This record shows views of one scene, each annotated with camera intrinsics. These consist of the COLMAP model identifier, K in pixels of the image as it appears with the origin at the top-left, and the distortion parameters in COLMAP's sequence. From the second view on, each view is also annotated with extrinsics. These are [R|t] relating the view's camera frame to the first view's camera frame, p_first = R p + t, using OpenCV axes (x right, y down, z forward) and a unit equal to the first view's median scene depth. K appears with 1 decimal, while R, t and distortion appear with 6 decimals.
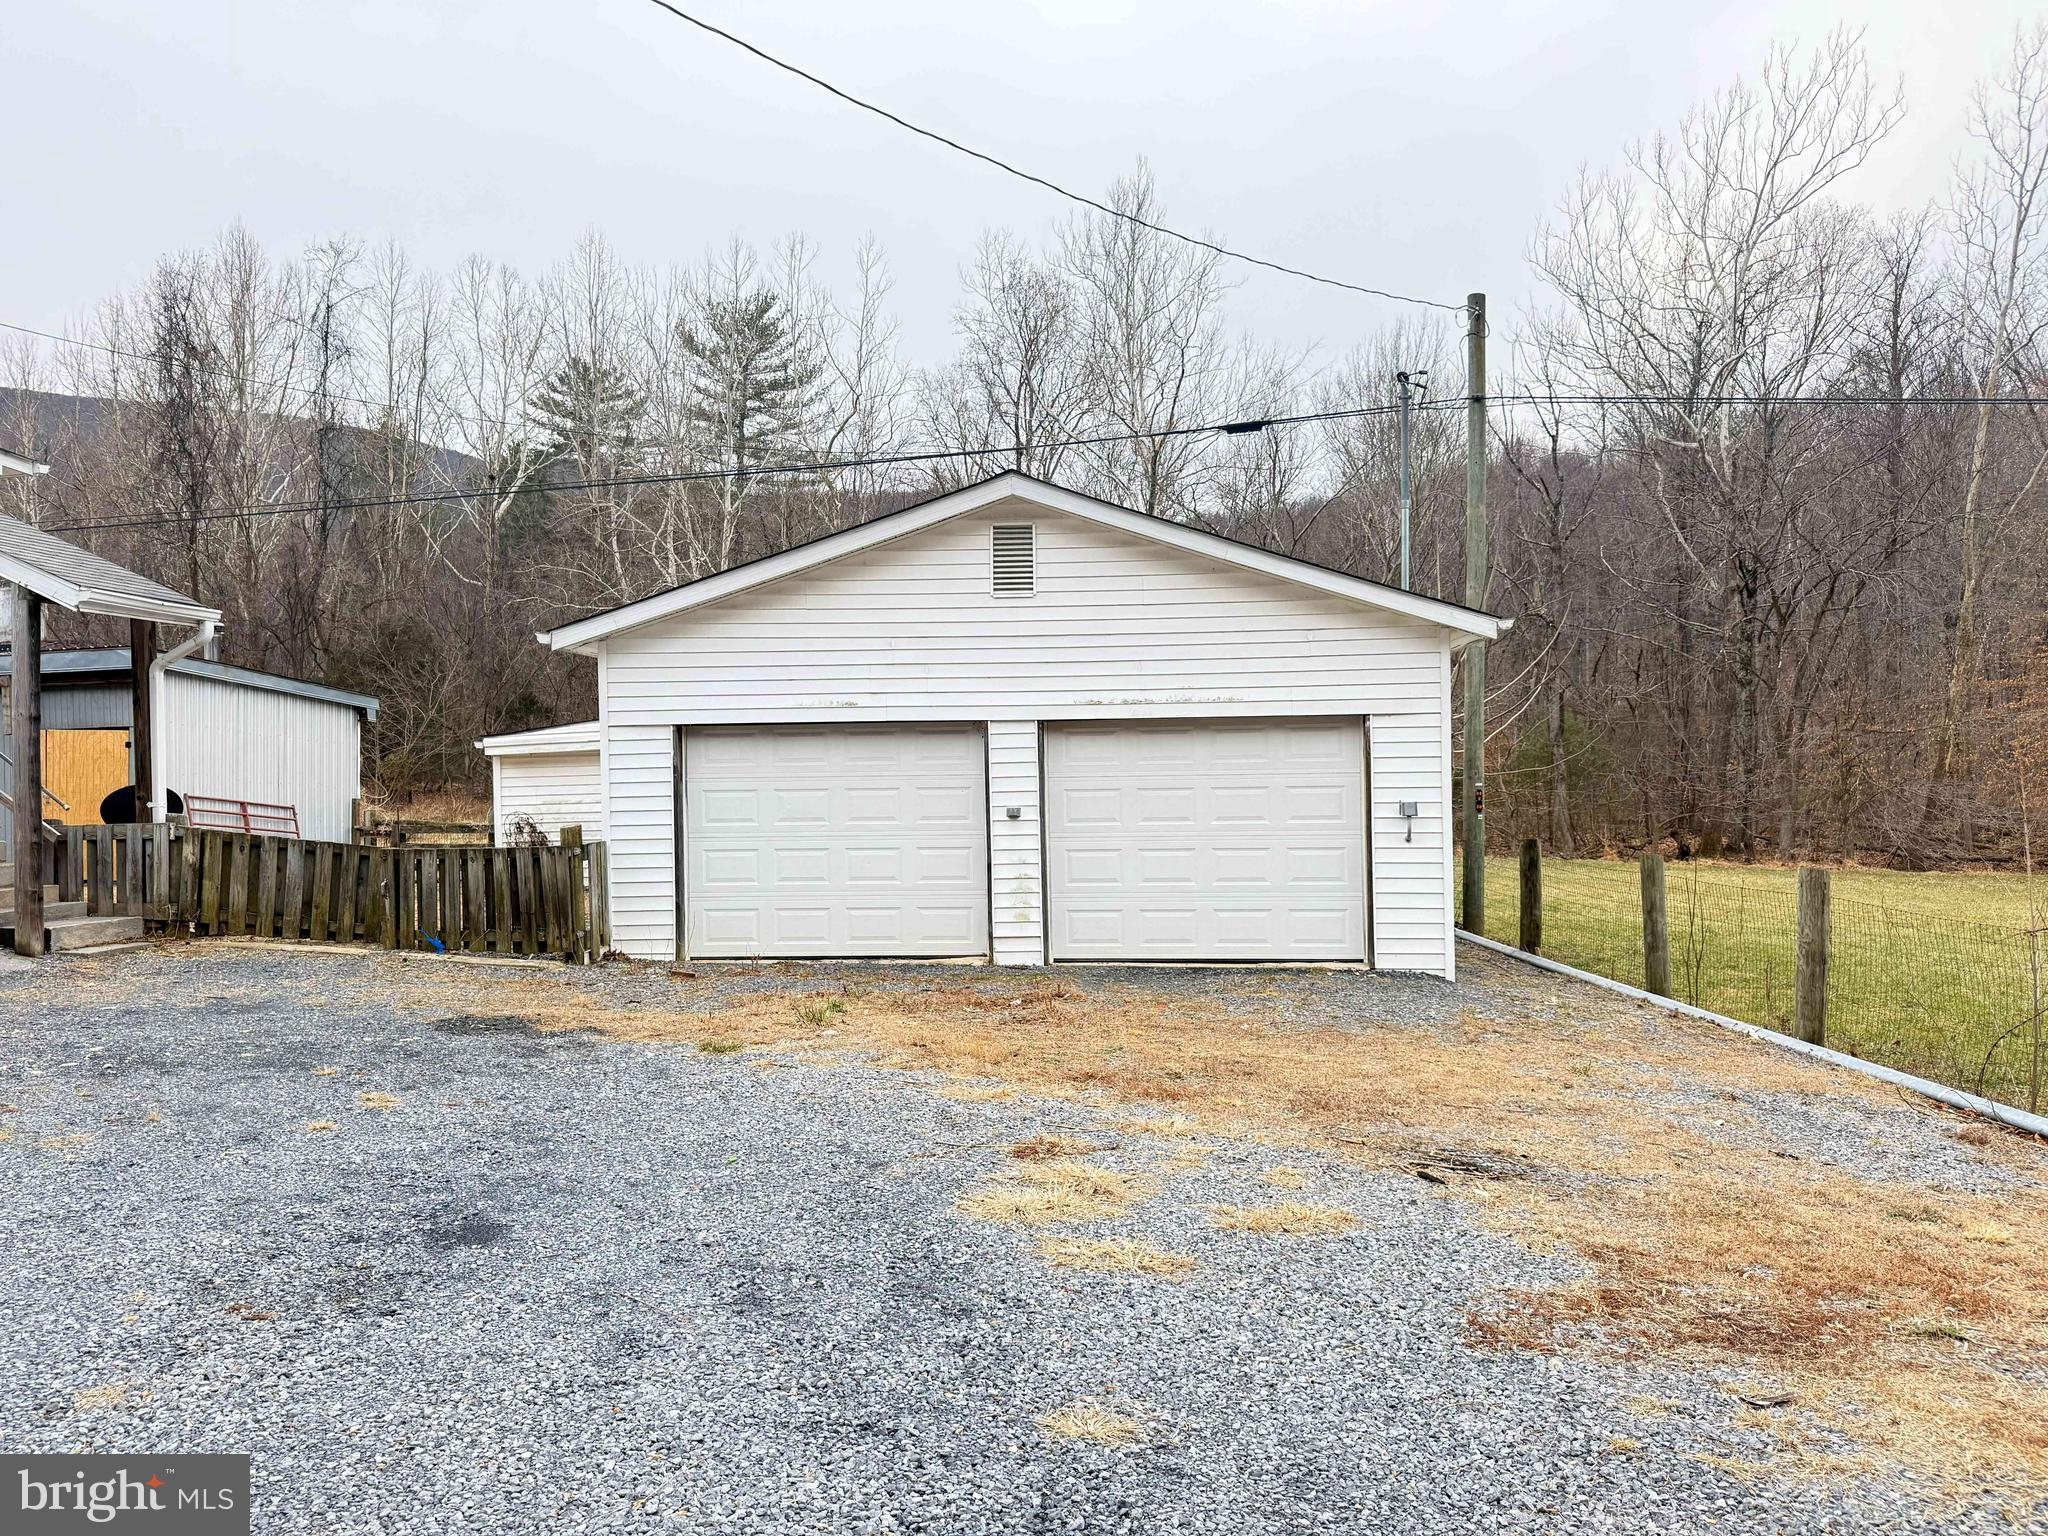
lens RADIAL K [[1426.6, 0, 1036.6], [0, 1426.6, 765.3], [0, 0, 1]] dist [0.108635, -0.177286]
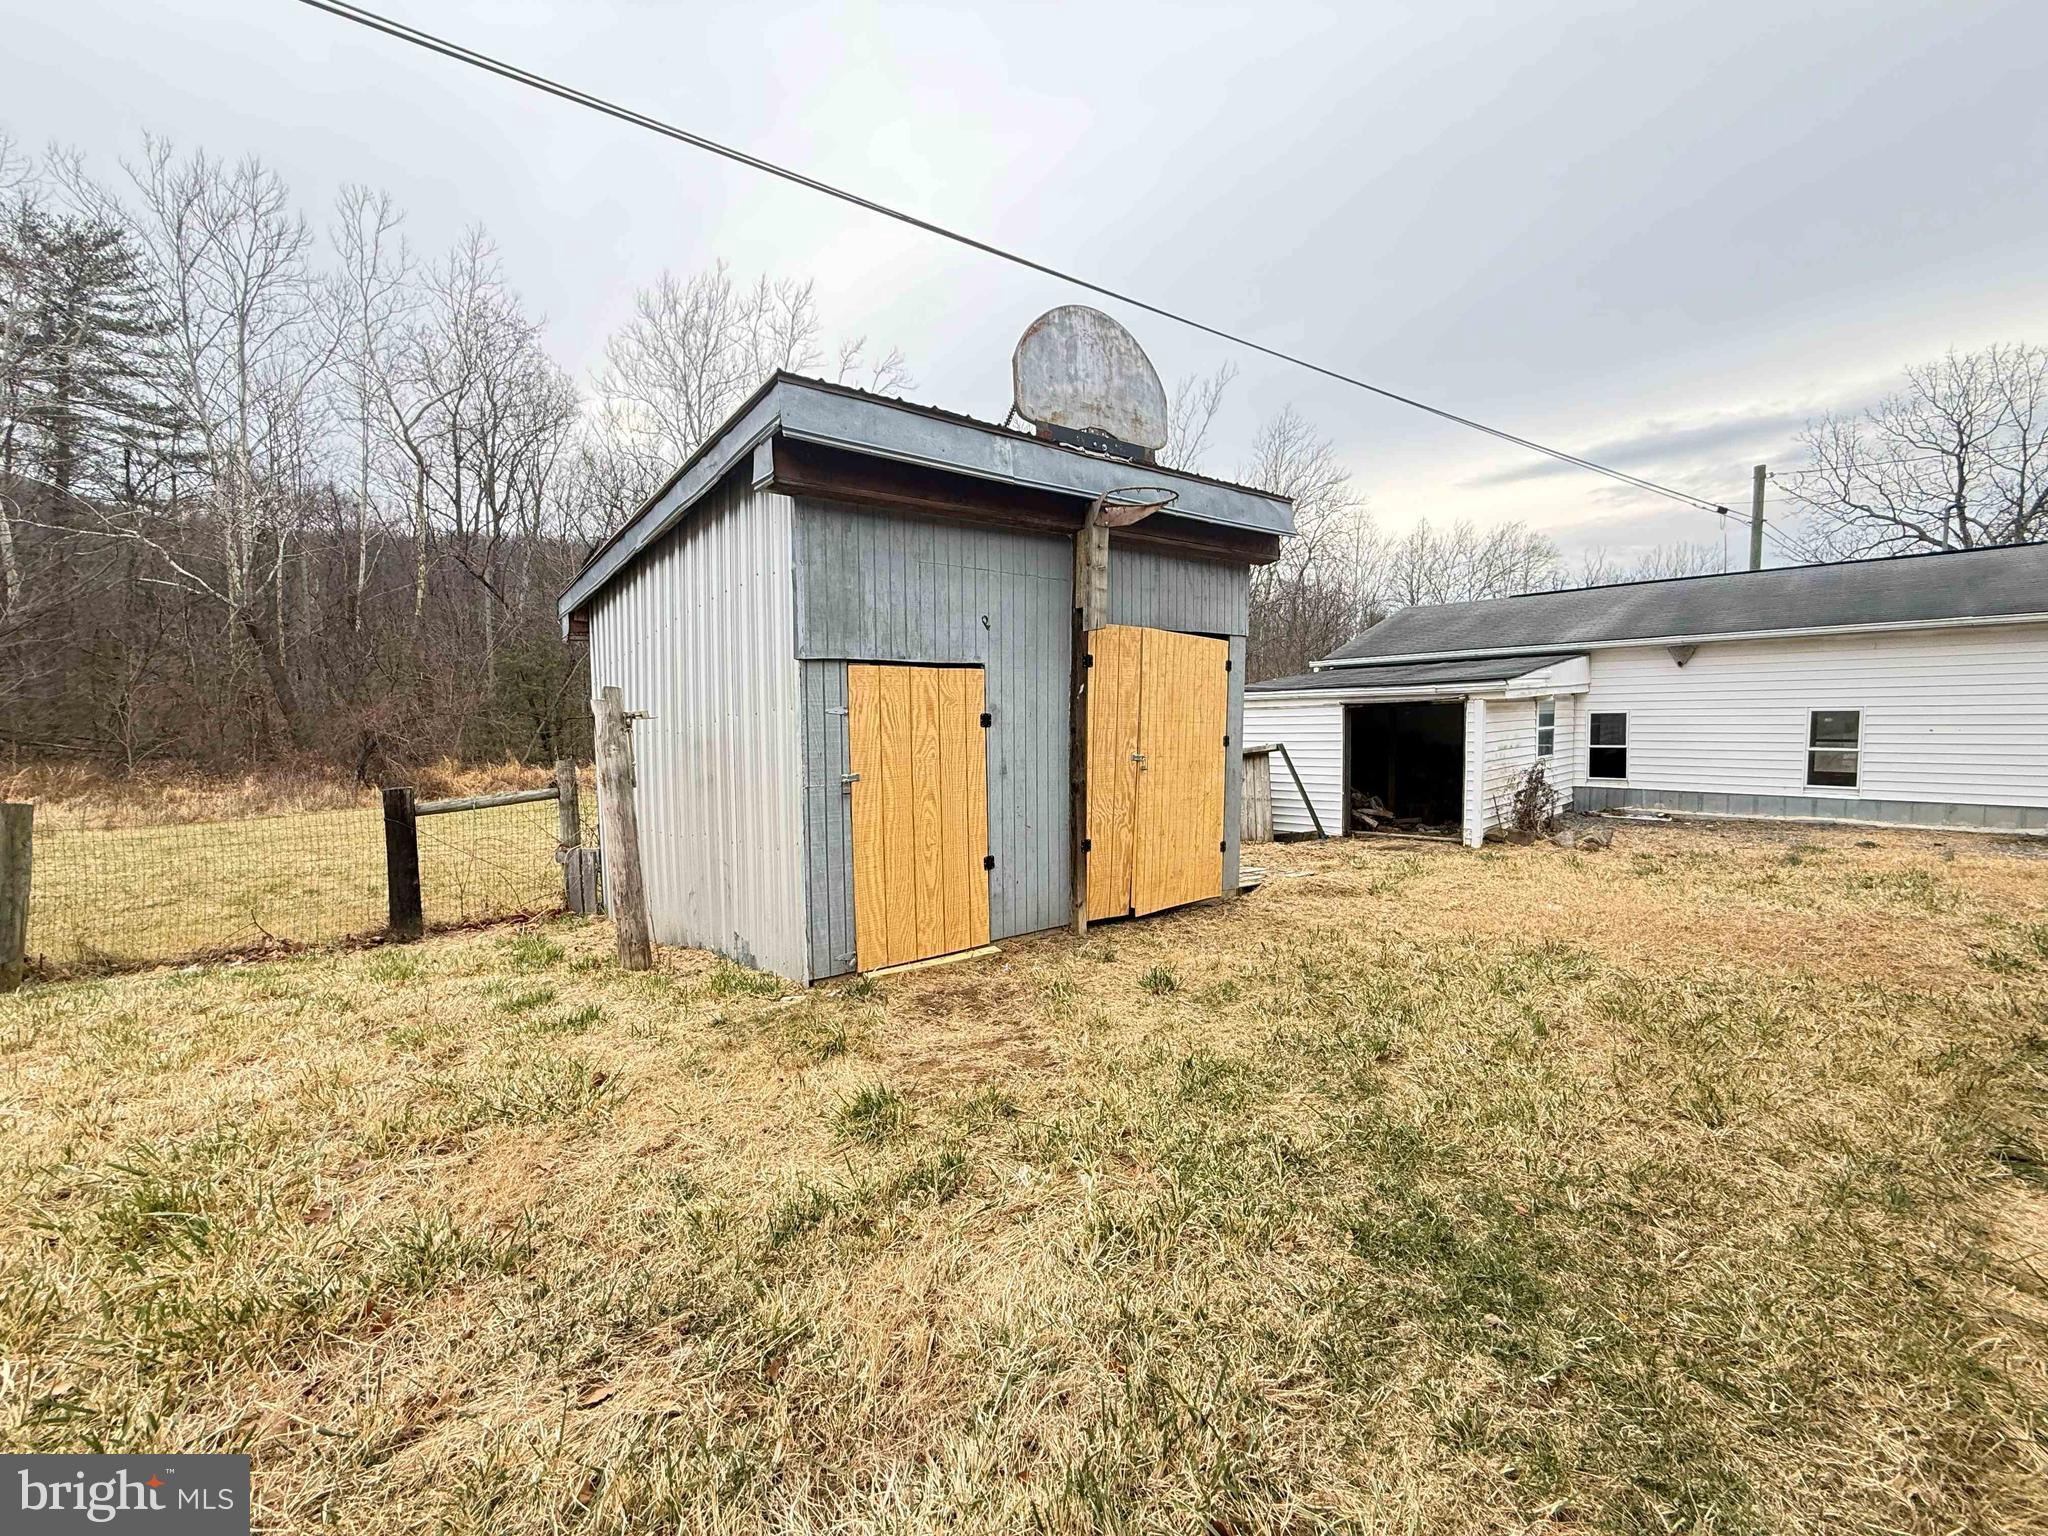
lens RADIAL K [[814.0, 0, 1017.9], [0, 814.0, 769.7], [0, 0, 1]] dist [0.000174, 0.000127]
pose [[0.656690, -0.038342, 0.753186, -1.448148], [0.000588, 0.998732, 0.050330, 0.017878], [-0.754161, -0.032608, 0.655880, 1.307859]]
